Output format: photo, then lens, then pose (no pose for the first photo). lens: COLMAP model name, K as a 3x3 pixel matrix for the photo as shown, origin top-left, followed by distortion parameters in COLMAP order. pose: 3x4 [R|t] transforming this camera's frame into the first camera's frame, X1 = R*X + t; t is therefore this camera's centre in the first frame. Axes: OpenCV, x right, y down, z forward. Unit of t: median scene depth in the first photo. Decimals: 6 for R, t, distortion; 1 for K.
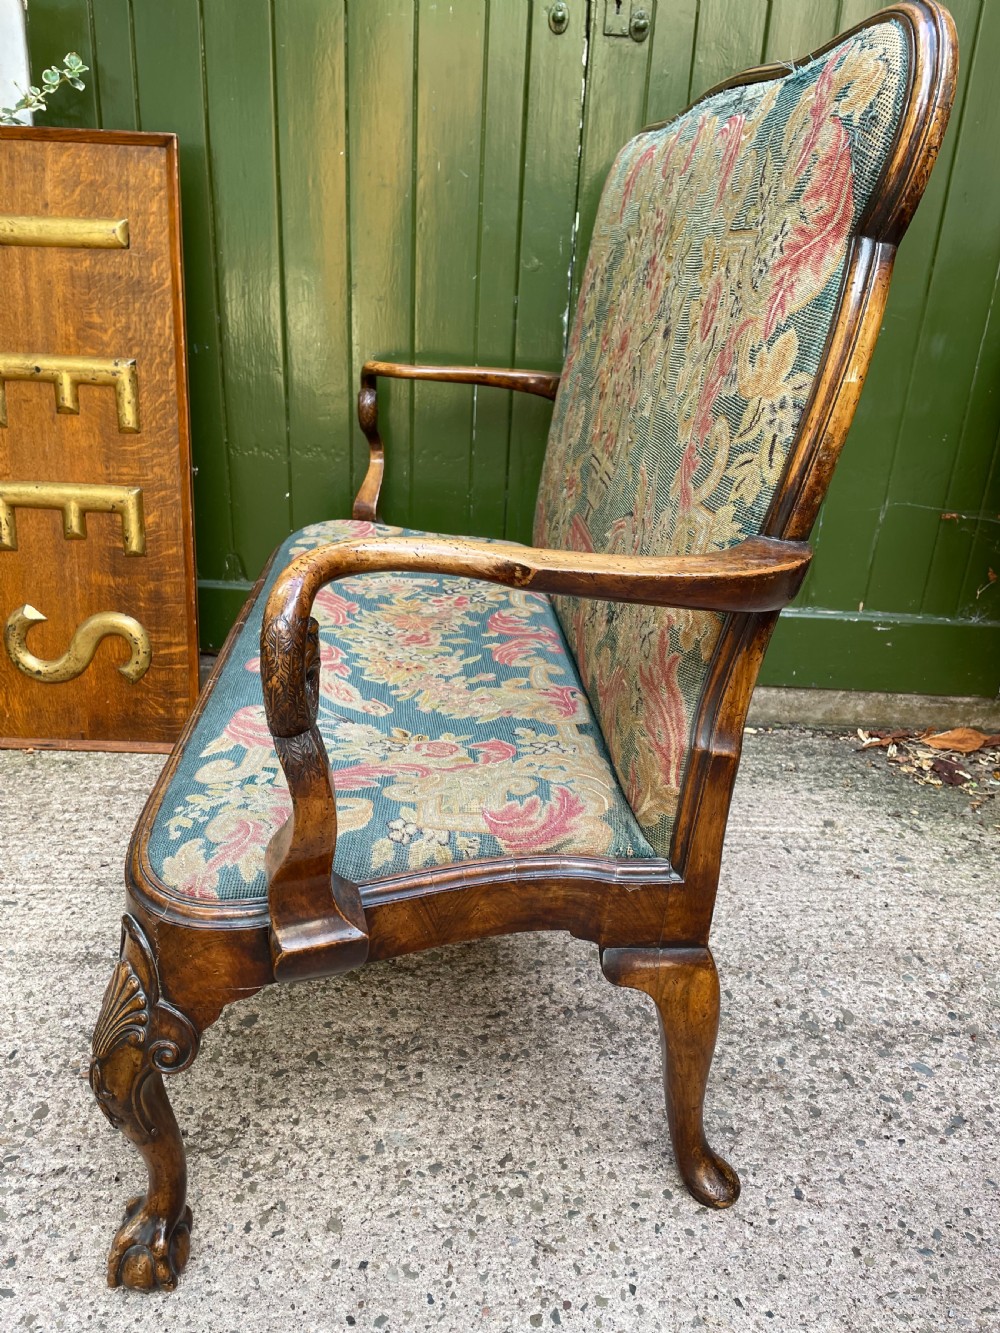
lens RADIAL K [[1015.7, 0, 508.0], [0, 1015.7, 671.7], [0, 0, 1]] dist [0.078001, -0.109663]
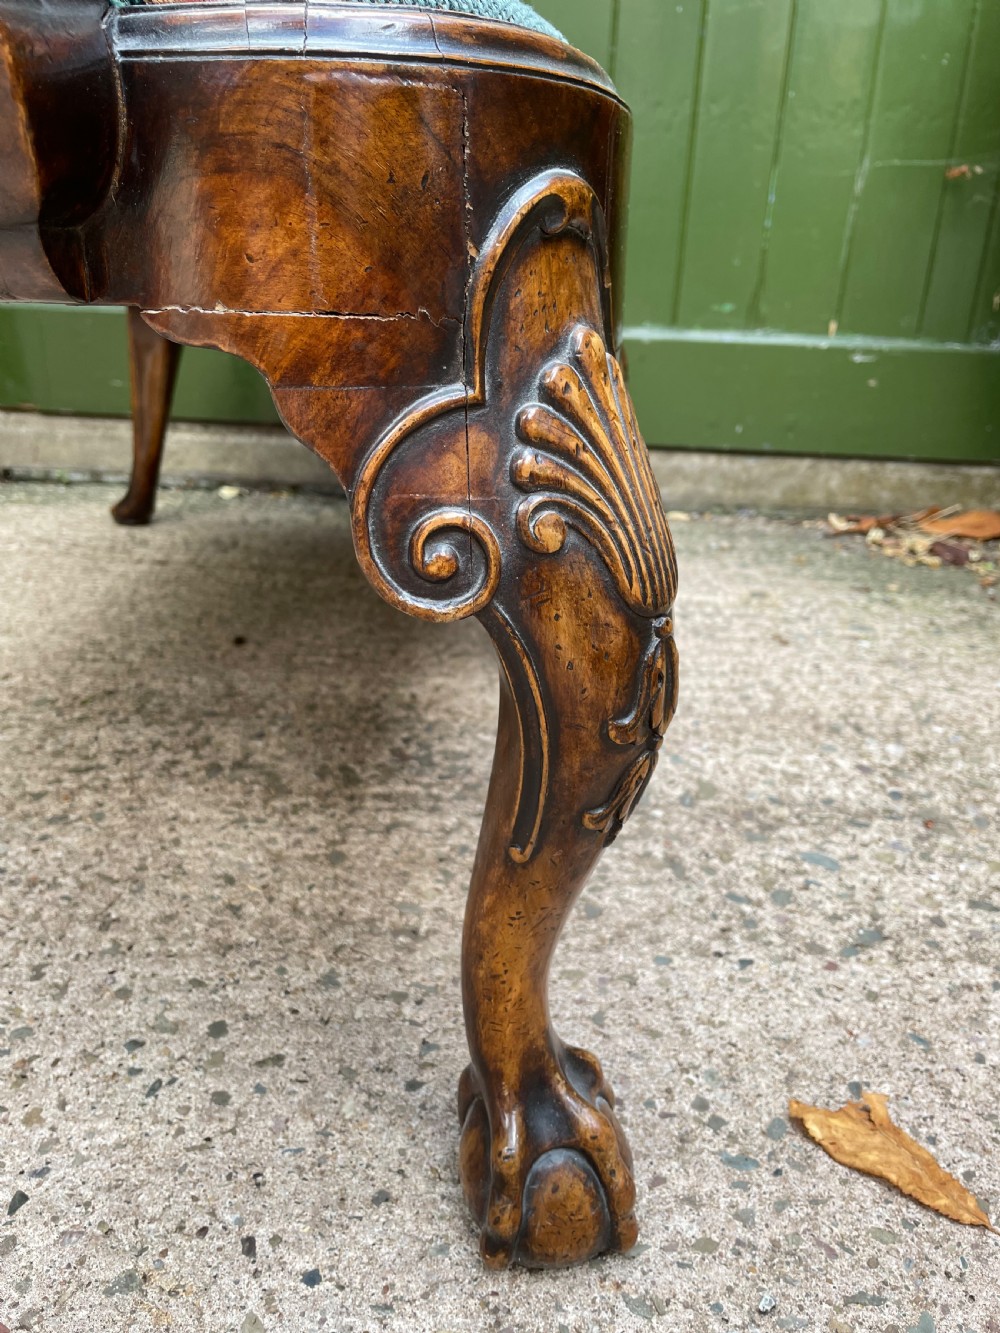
lens RADIAL K [[1015.7, 0, 503.2], [0, 1015.7, 687.0], [0, 0, 1]] dist [0.078001, -0.109663]
pose [[0.997917, 0.011171, -0.063537, 0.269598], [-0.010707, 0.999913, 0.007643, 0.292814], [0.063617, -0.006946, 0.997950, 0.453626]]
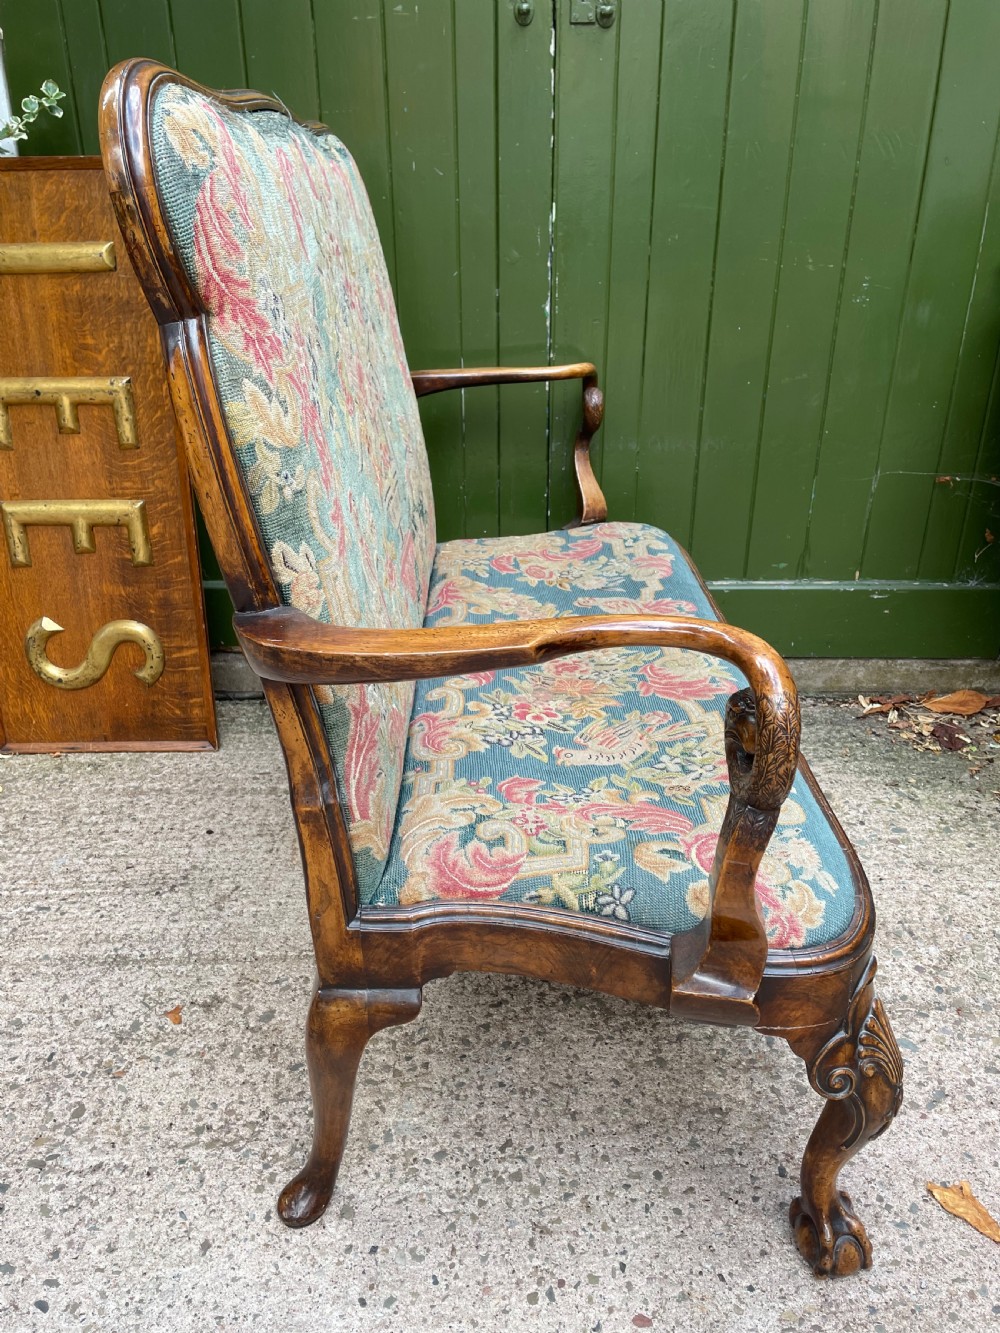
lens RADIAL K [[1015.7, 0, 494.6], [0, 1015.7, 663.2], [0, 0, 1]] dist [0.078001, -0.109663]
pose [[0.998067, -0.044054, -0.043844, 0.048219], [0.046132, 0.997802, 0.047572, -0.068153], [0.041652, -0.049503, 0.997905, -0.038342]]
